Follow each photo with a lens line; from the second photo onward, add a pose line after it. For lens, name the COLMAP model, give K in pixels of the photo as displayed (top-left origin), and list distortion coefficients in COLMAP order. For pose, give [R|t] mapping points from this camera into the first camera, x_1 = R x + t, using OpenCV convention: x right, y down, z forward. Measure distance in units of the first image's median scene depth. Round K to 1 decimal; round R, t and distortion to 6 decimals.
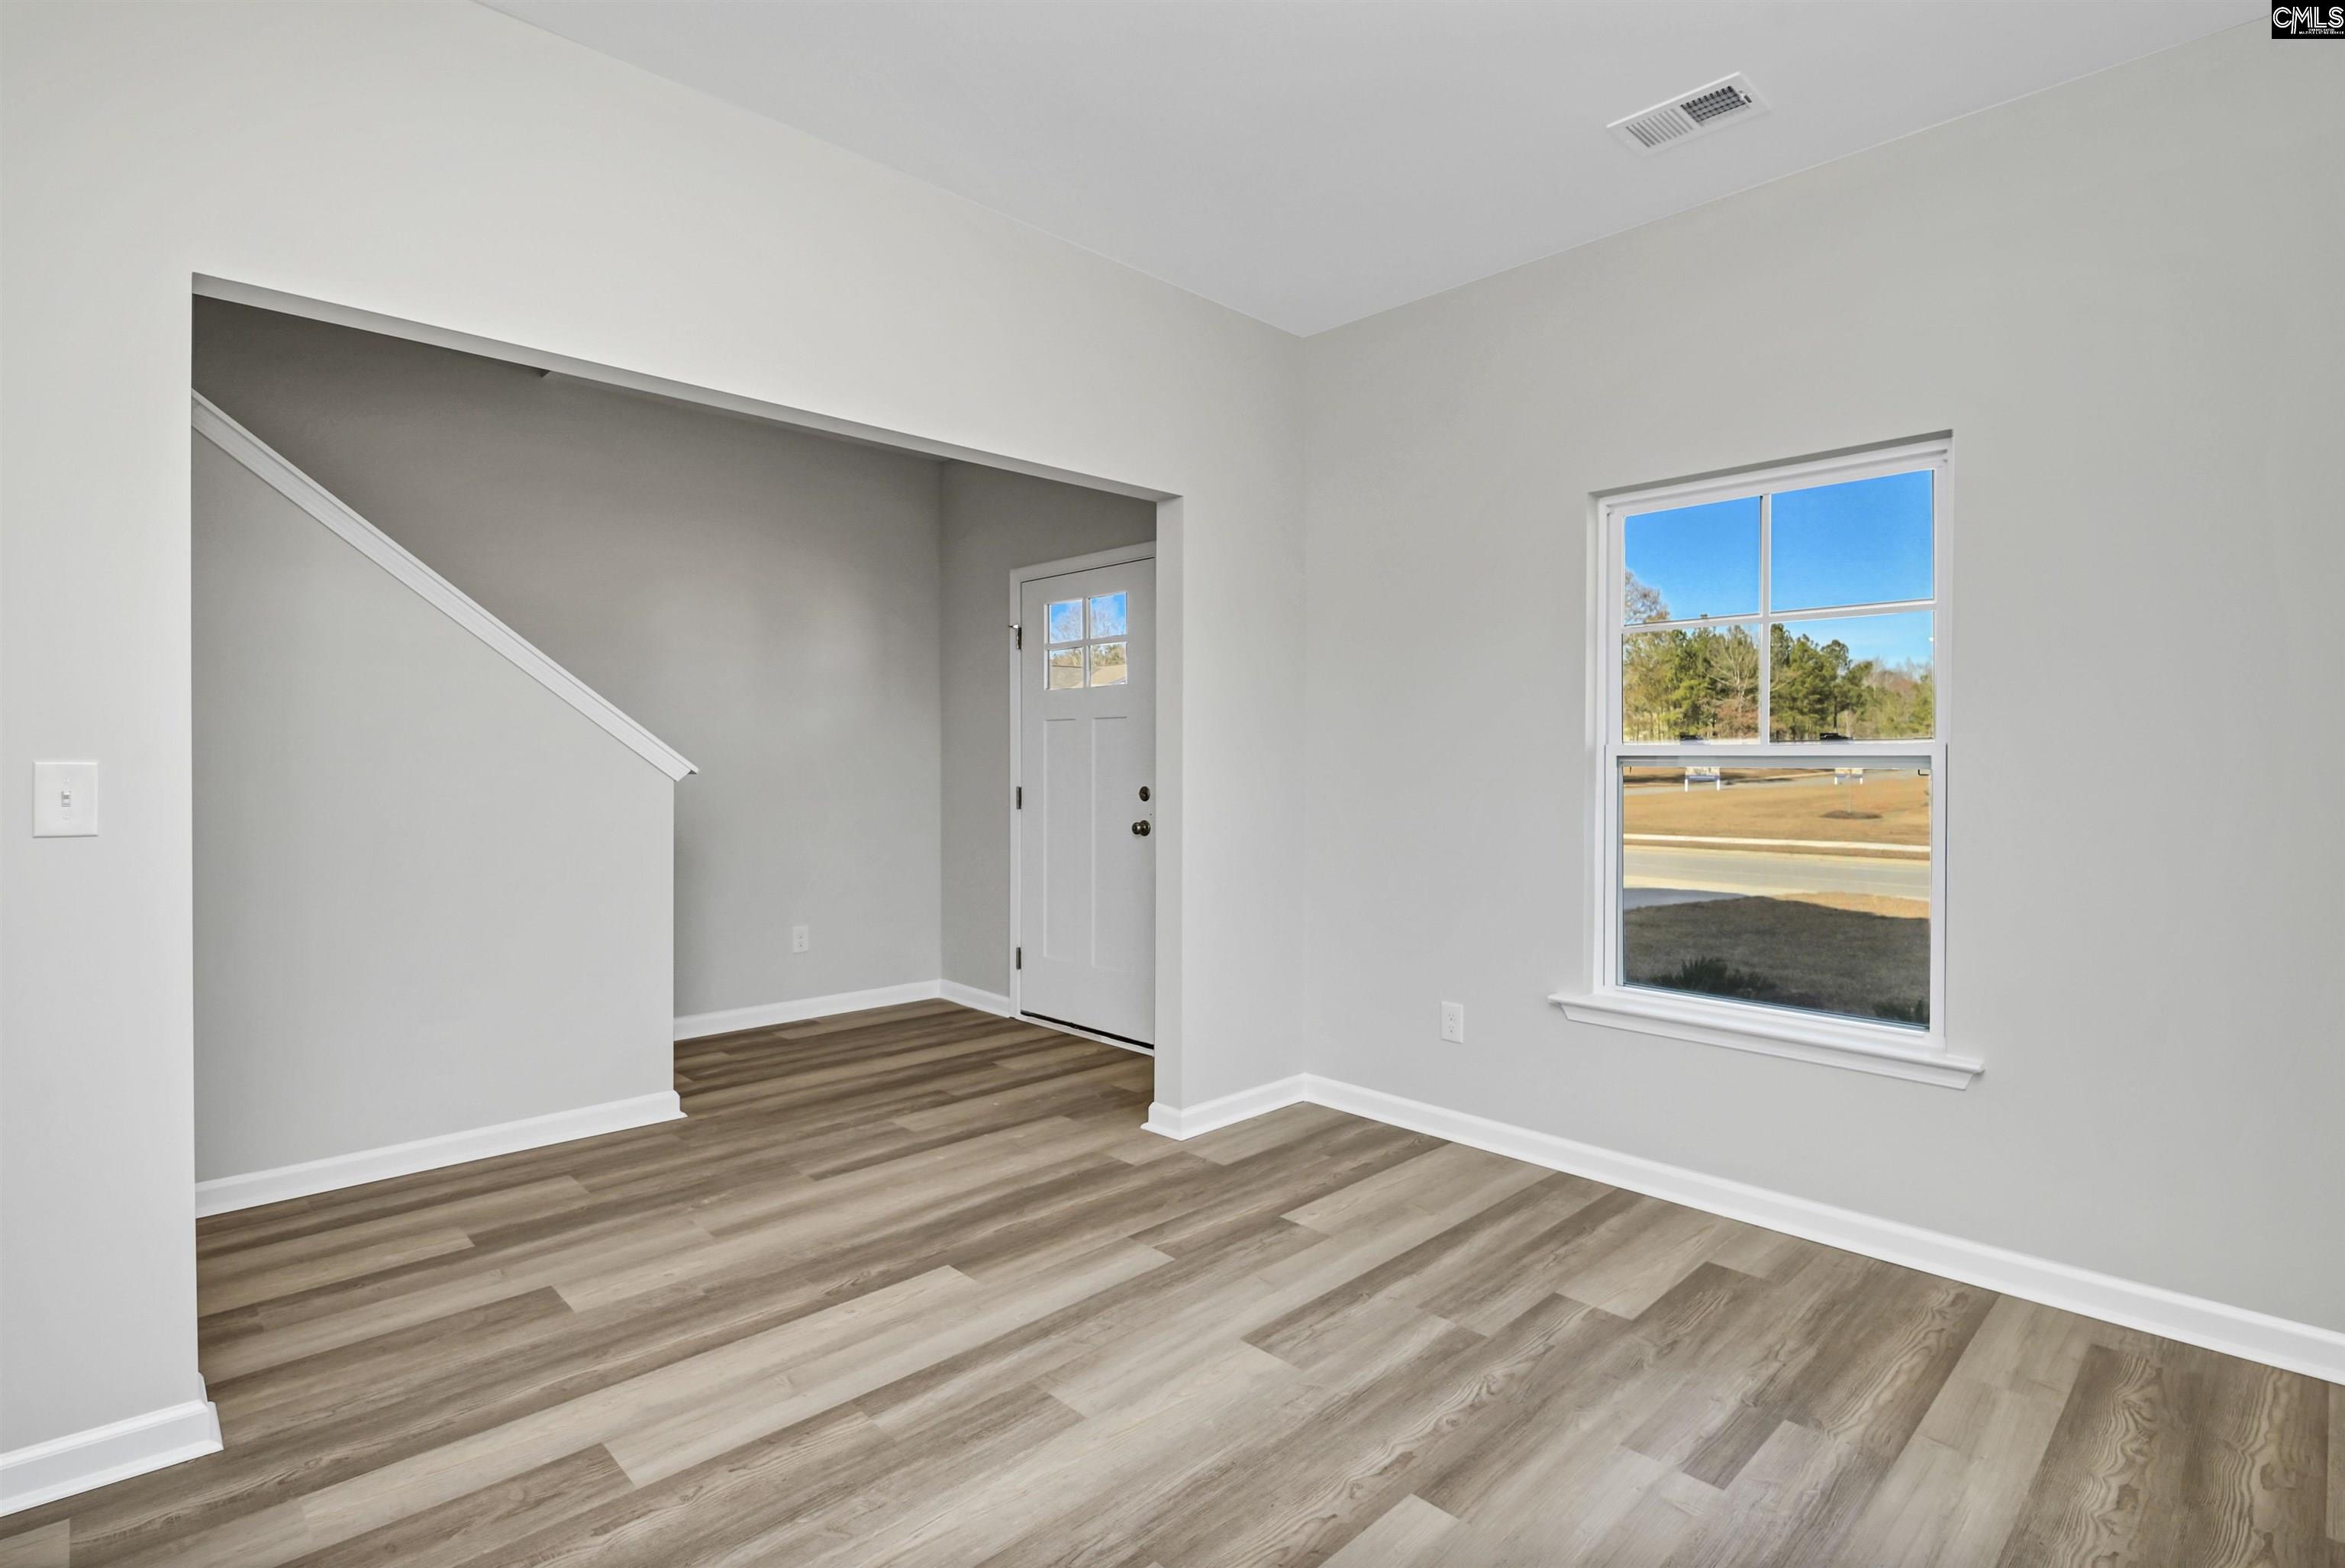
lens RADIAL K [[1131.3, 0, 1172.5], [0, 1131.3, 784.0], [0, 0, 1]] dist [-0.000856, -0.000630]
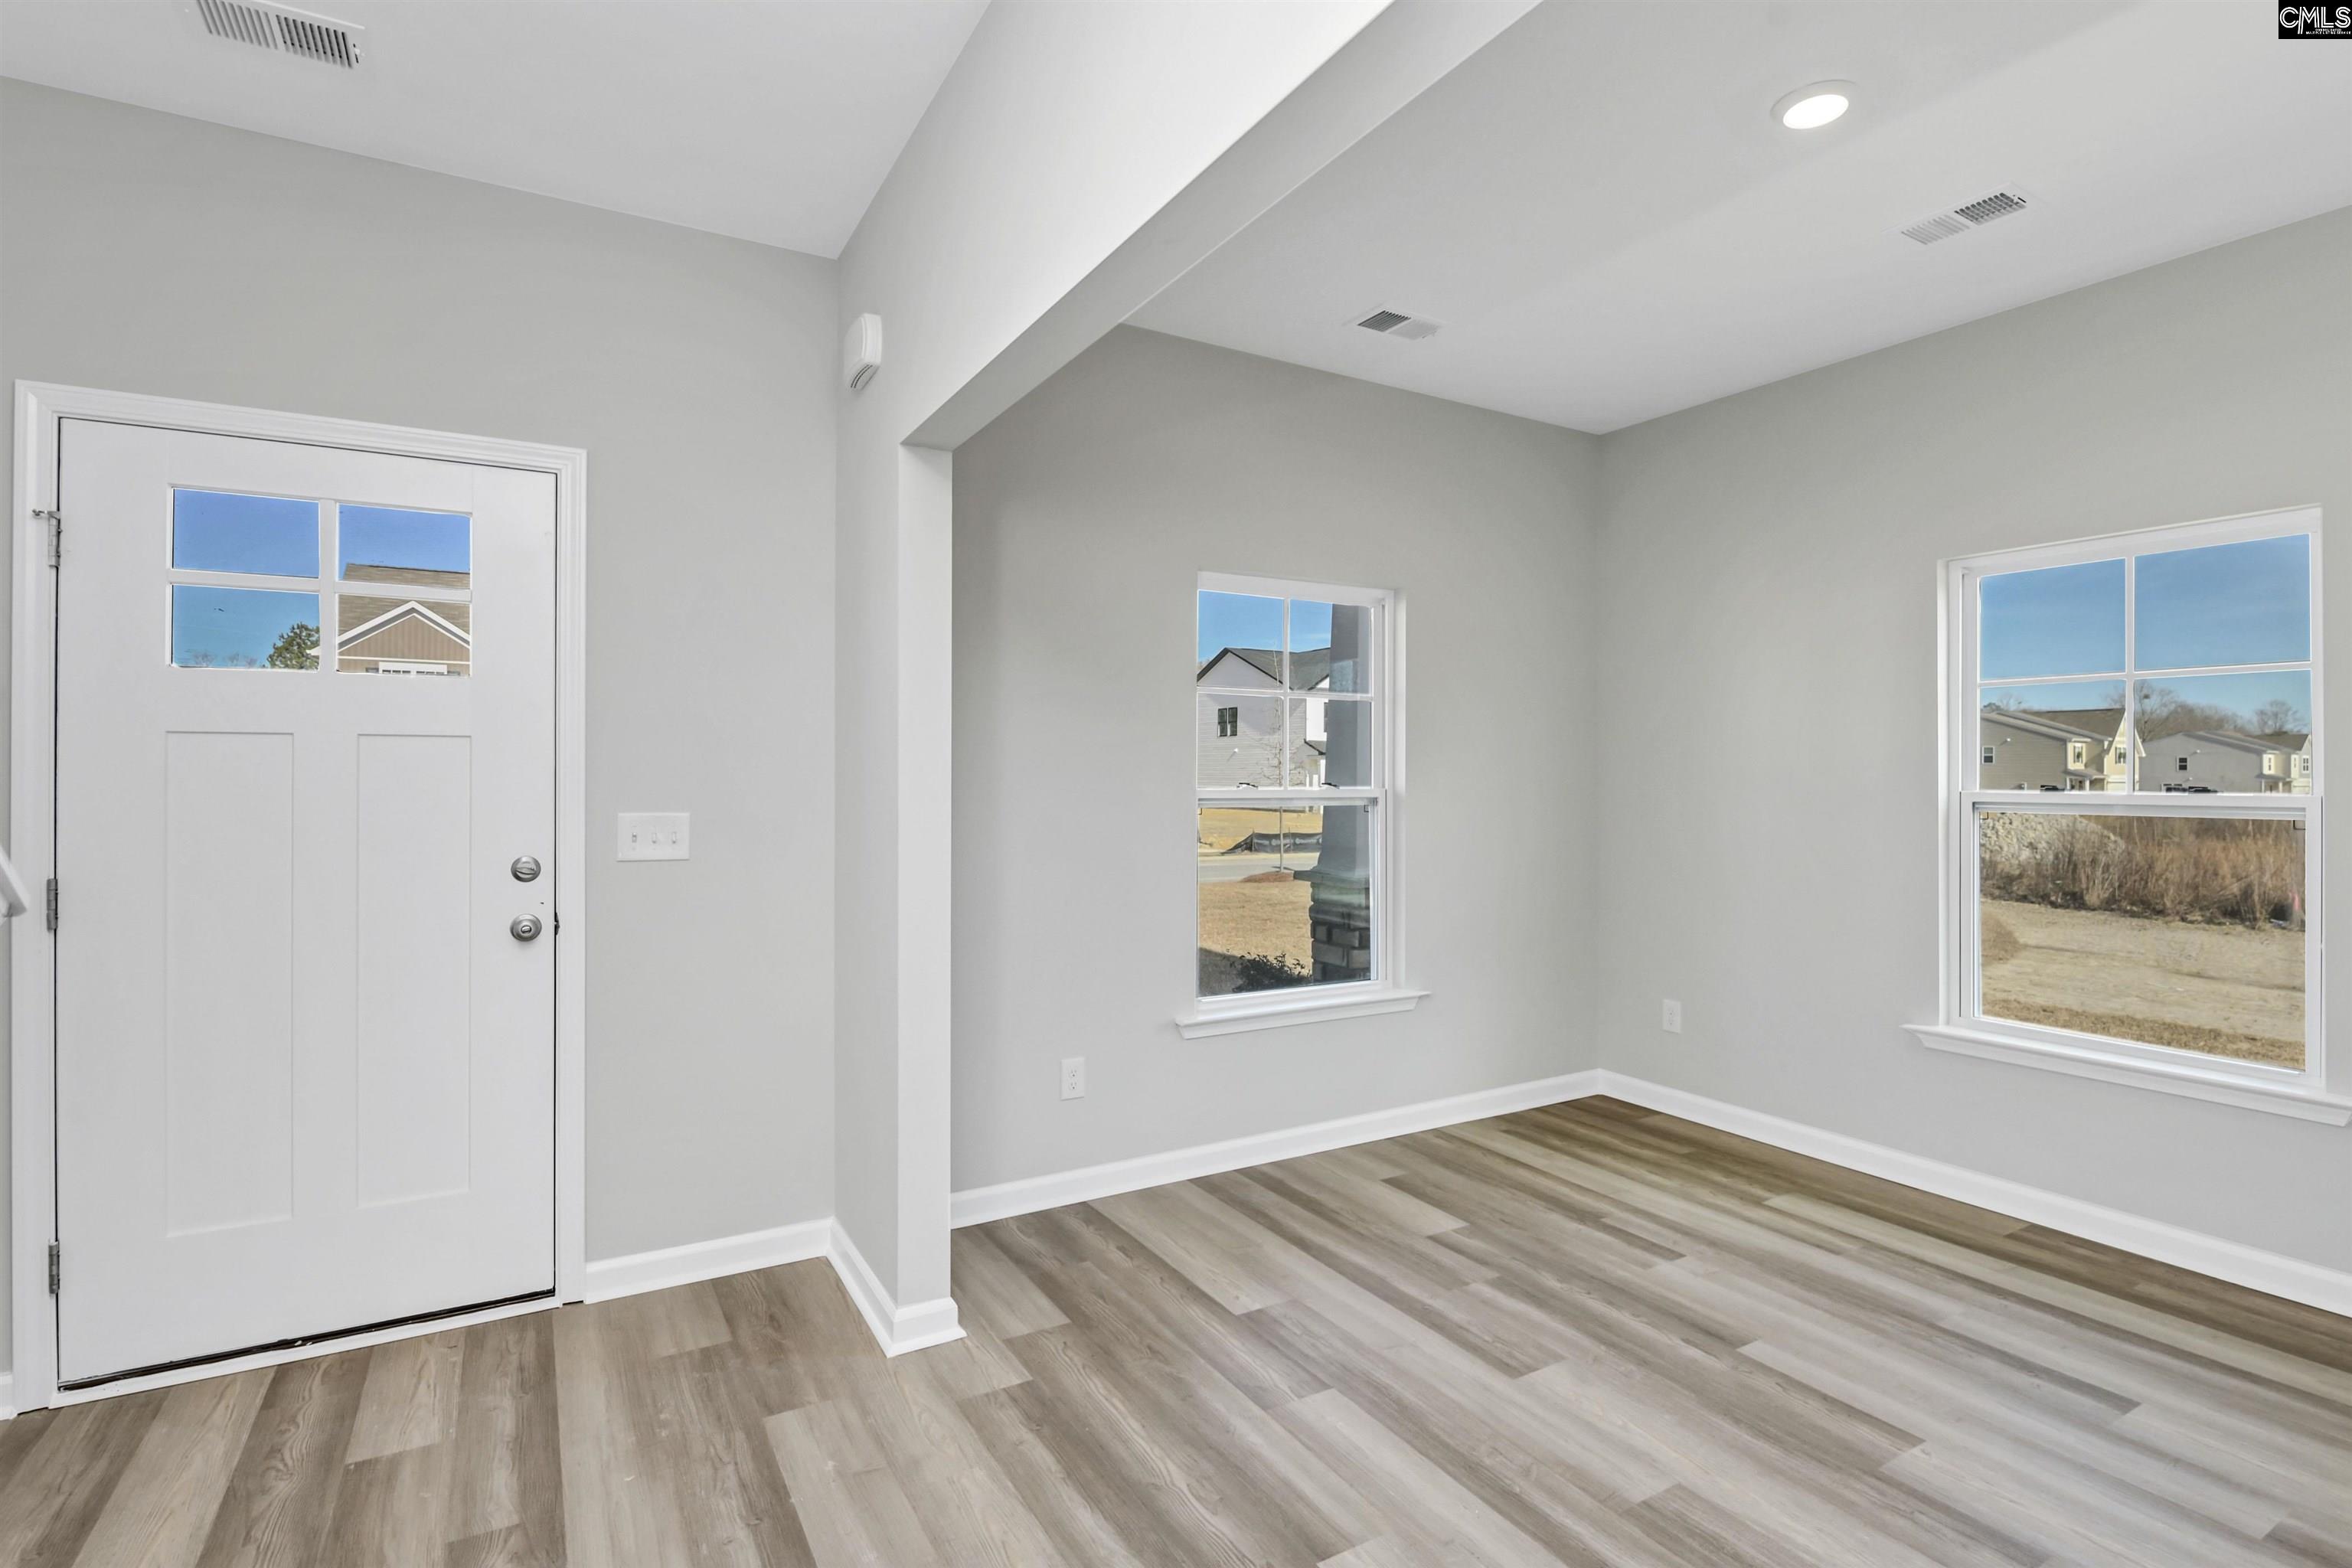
lens RADIAL K [[1131.0, 0, 1176.0], [0, 1131.0, 769.4], [0, 0, 1]] dist [-0.003879, -0.000747]
pose [[0.237171, -0.000186, 0.971468, -0.905166], [0.013836, 0.999899, -0.003186, -0.068296], [-0.971369, 0.014197, 0.237150, 0.915455]]
